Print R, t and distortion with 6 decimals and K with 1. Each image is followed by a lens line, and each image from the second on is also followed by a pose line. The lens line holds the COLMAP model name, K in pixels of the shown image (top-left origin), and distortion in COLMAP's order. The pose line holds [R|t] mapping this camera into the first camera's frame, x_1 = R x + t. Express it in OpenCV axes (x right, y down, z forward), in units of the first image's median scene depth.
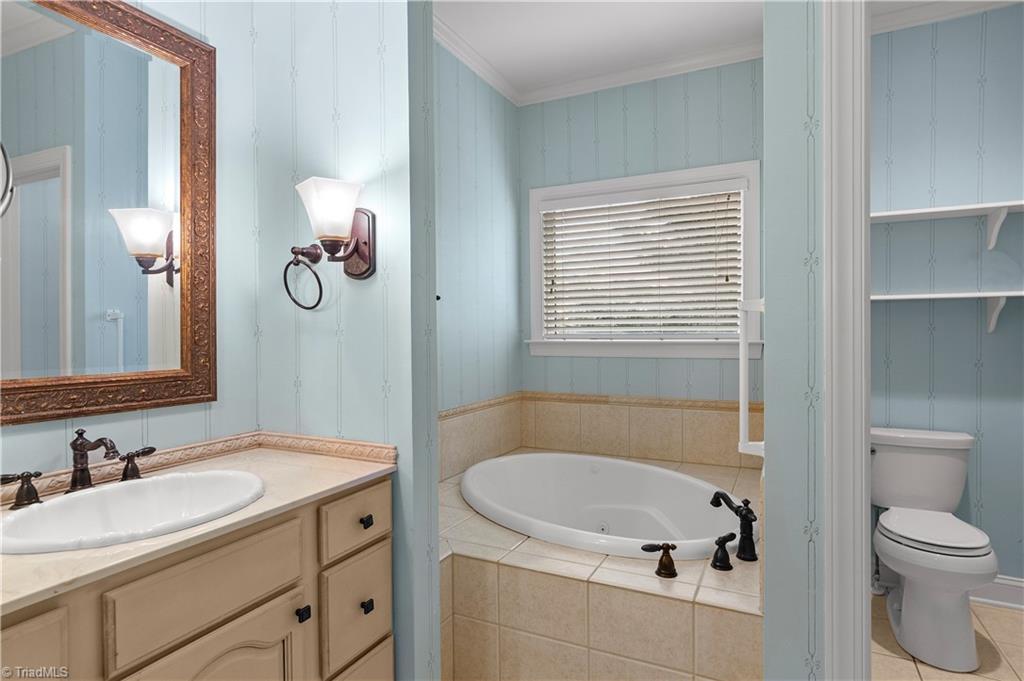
lens RADIAL K [[548.5, 0, 532.4], [0, 548.5, 334.1], [0, 0, 1]] dist [-0.002208, -0.001270]
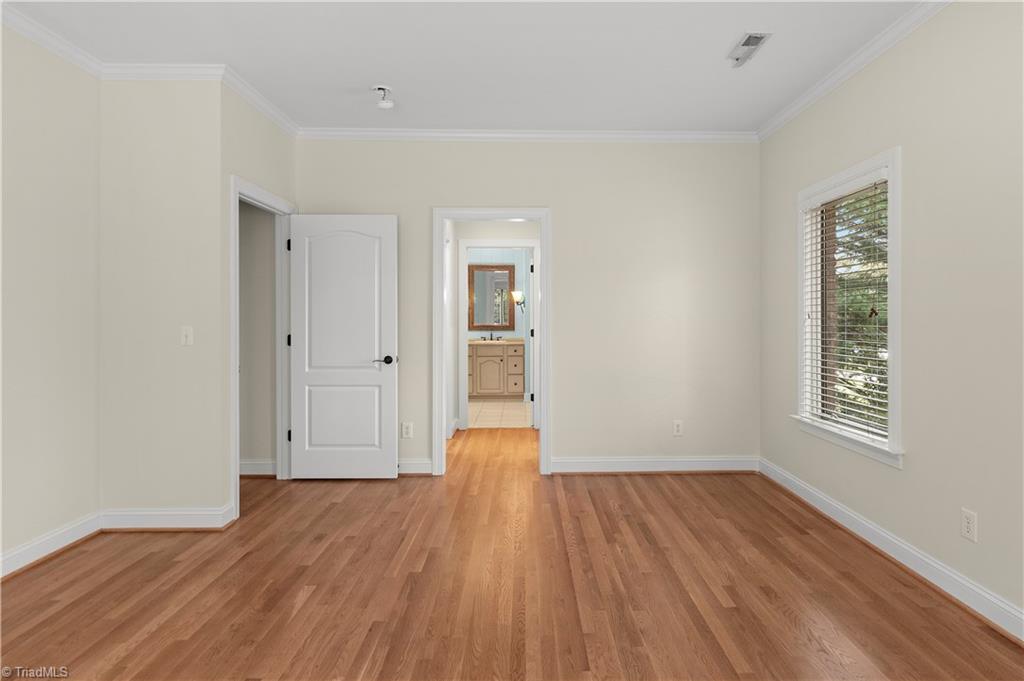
lens RADIAL K [[548.5, 0, 532.4], [0, 548.5, 334.1], [0, 0, 1]] dist [-0.002208, -0.001270]
pose [[0.446572, 0.031979, -0.894176, 4.781685], [-0.007943, 0.999463, 0.031778, -0.022347], [0.894712, -0.007089, 0.446586, -1.378352]]
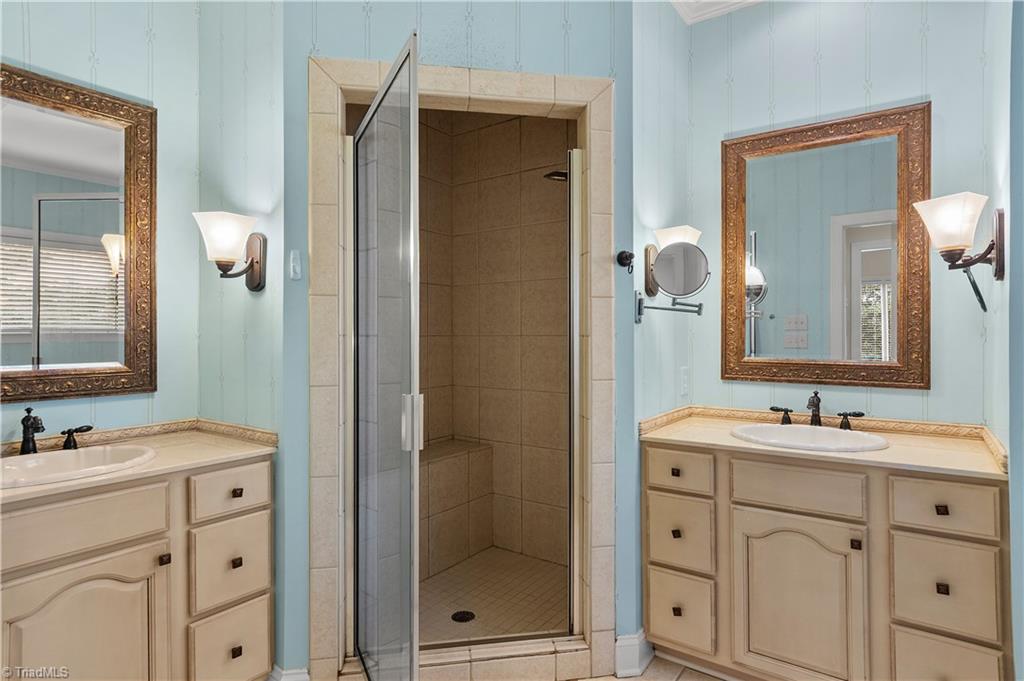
lens RADIAL K [[548.5, 0, 532.4], [0, 548.5, 334.1], [0, 0, 1]] dist [-0.002208, -0.001270]
pose [[-0.175991, 0.001283, -0.984391, 0.866199], [-0.002618, 0.999995, 0.001772, -0.002597], [0.984388, 0.002889, -0.175987, 0.380540]]
